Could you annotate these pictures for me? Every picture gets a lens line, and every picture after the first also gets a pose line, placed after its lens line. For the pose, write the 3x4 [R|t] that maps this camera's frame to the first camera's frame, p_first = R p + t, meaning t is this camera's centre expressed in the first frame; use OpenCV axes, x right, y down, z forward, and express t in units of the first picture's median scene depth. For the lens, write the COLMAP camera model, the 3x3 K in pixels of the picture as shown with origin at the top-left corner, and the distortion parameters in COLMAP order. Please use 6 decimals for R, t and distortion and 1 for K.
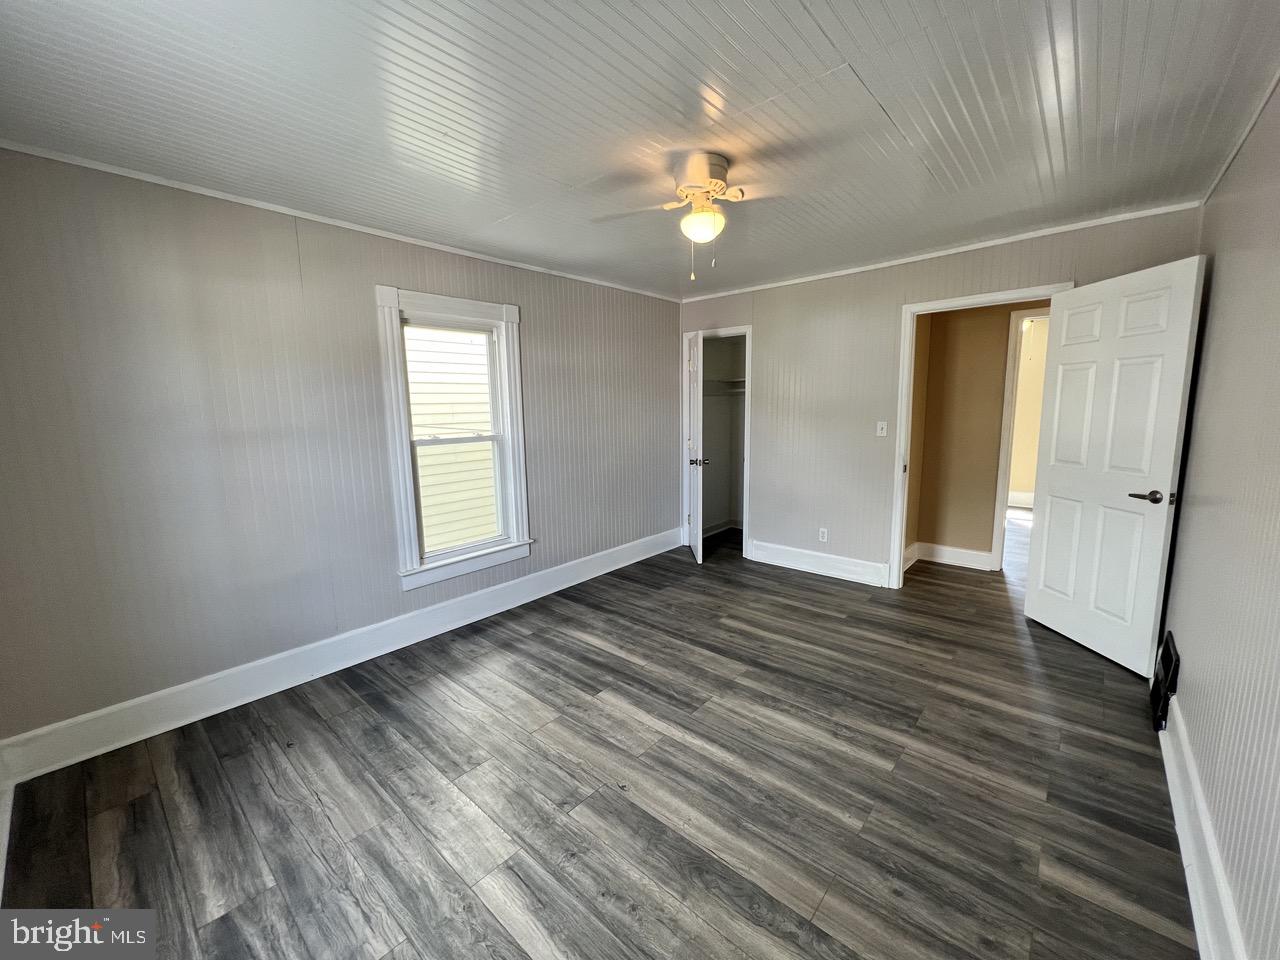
lens RADIAL K [[511.9, 0, 637.0], [0, 511.9, 479.3], [0, 0, 1]] dist [-0.000476, 0.000140]
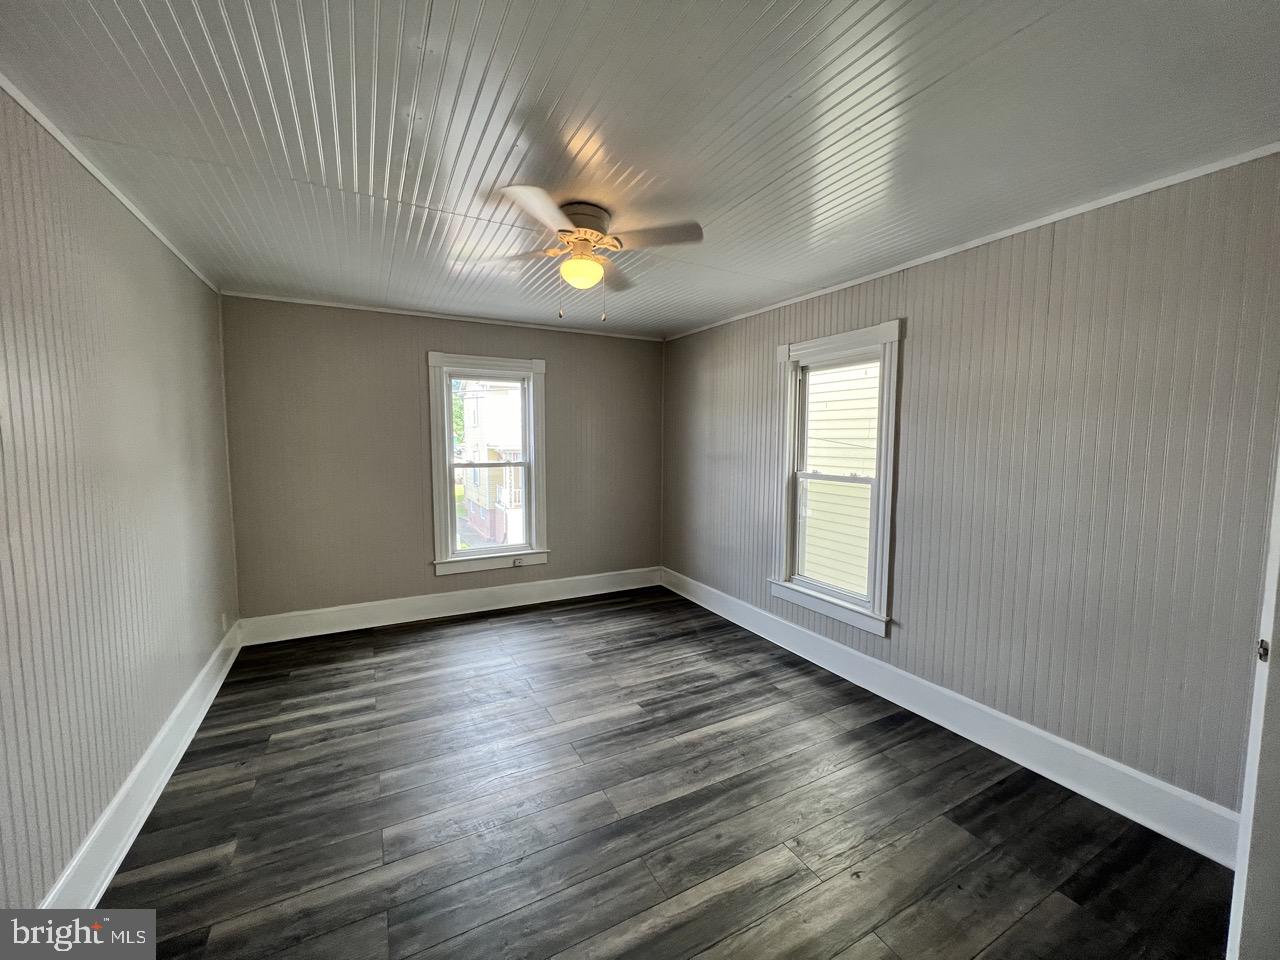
lens RADIAL K [[511.9, 0, 641.2], [0, 511.9, 479.8], [0, 0, 1]] dist [-0.000476, 0.000140]
pose [[-0.346085, 0.089367, -0.933937, 0.792722], [-0.133587, 0.980617, 0.143336, -0.187167], [0.928644, 0.174368, -0.327438, 1.122036]]
